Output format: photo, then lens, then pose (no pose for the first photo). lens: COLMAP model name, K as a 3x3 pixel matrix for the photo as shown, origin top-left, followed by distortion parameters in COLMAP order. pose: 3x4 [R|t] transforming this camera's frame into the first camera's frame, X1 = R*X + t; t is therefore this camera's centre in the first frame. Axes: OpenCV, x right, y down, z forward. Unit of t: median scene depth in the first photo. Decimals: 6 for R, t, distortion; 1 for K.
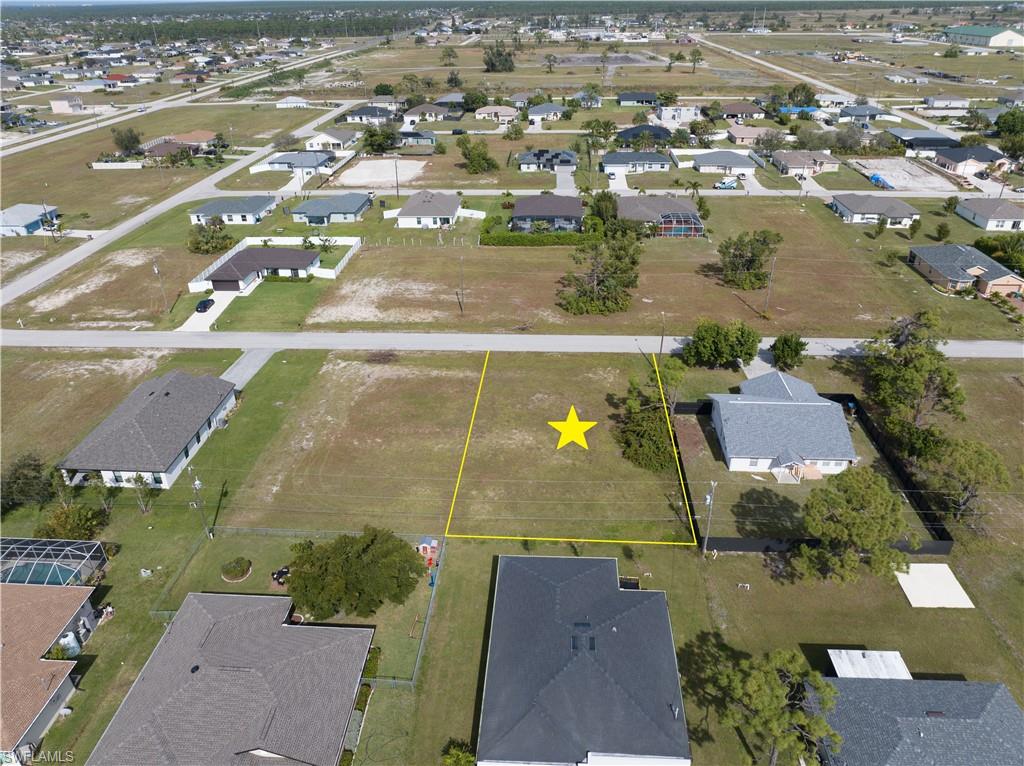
lens RADIAL K [[720.2, 0, 512.0], [0, 720.2, 383.0], [0, 0, 1]] dist [-0.039068, 0.001364]
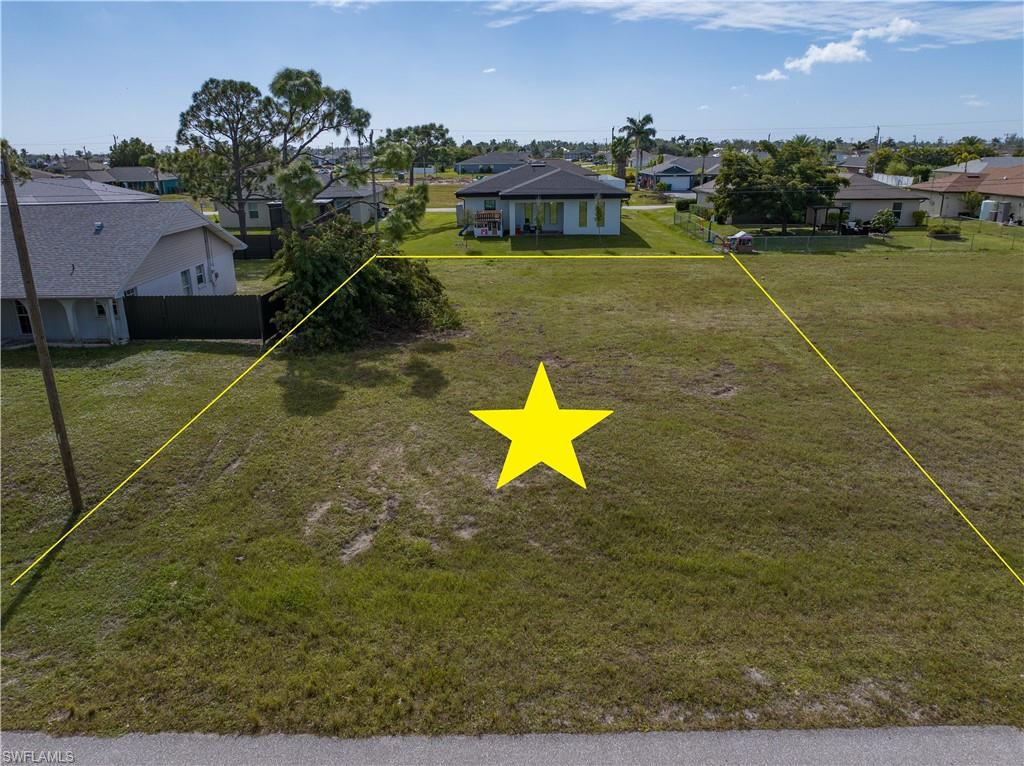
lens RADIAL K [[720.2, 0, 512.0], [0, 720.2, 383.0], [0, 0, 1]] dist [-0.039068, 0.001364]
pose [[-0.998204, 0.039804, -0.044775, 0.089974], [-0.005490, 0.683459, 0.729968, -0.121968], [0.059657, 0.728903, -0.682013, 0.889525]]
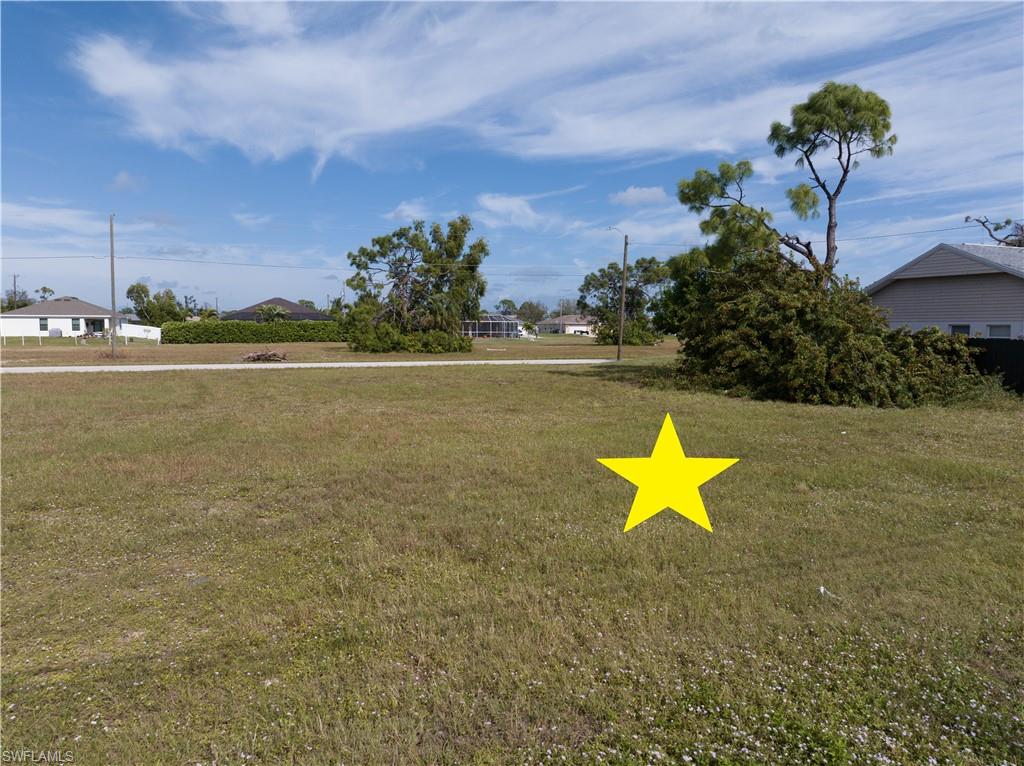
lens RADIAL K [[720.2, 0, 512.0], [0, 720.2, 383.0], [0, 0, 1]] dist [-0.039068, 0.001364]
pose [[0.916706, -0.010510, 0.399424, -0.019587], [0.175391, 0.908781, -0.378622, 0.117595], [-0.359010, 0.417140, 0.834929, 0.544922]]
